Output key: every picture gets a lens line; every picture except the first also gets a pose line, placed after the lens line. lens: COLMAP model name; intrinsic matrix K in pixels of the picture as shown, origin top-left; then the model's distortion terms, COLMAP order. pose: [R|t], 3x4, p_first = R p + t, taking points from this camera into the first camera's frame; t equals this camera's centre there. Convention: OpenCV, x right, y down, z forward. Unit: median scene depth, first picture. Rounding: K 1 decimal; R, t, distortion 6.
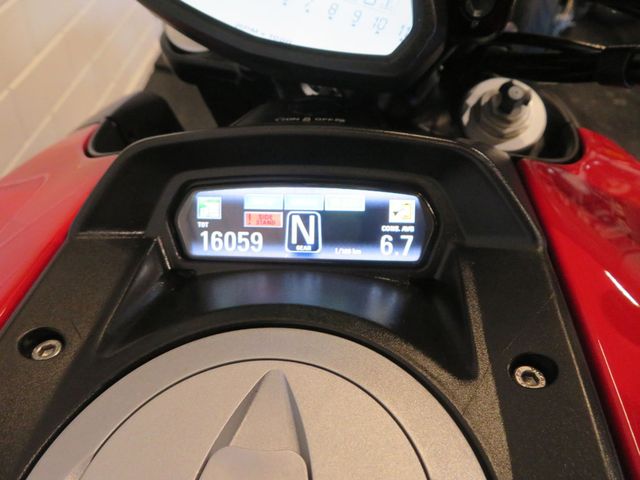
lens RADIAL K [[462.8, 0, 314.5], [0, 462.8, 241.8], [0, 0, 1]] dist [-0.018511, 0.015277]
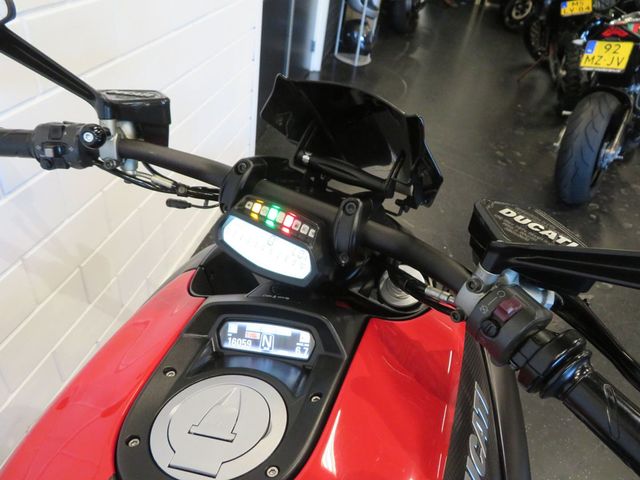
lens RADIAL K [[462.8, 0, 318.9], [0, 462.8, 240.6], [0, 0, 1]] dist [-0.018511, 0.015277]
pose [[0.985132, 0.069654, -0.157043, 0.615535], [-0.098876, 0.977423, -0.186728, -0.119927], [0.140492, 0.199479, 0.969778, -1.526186]]
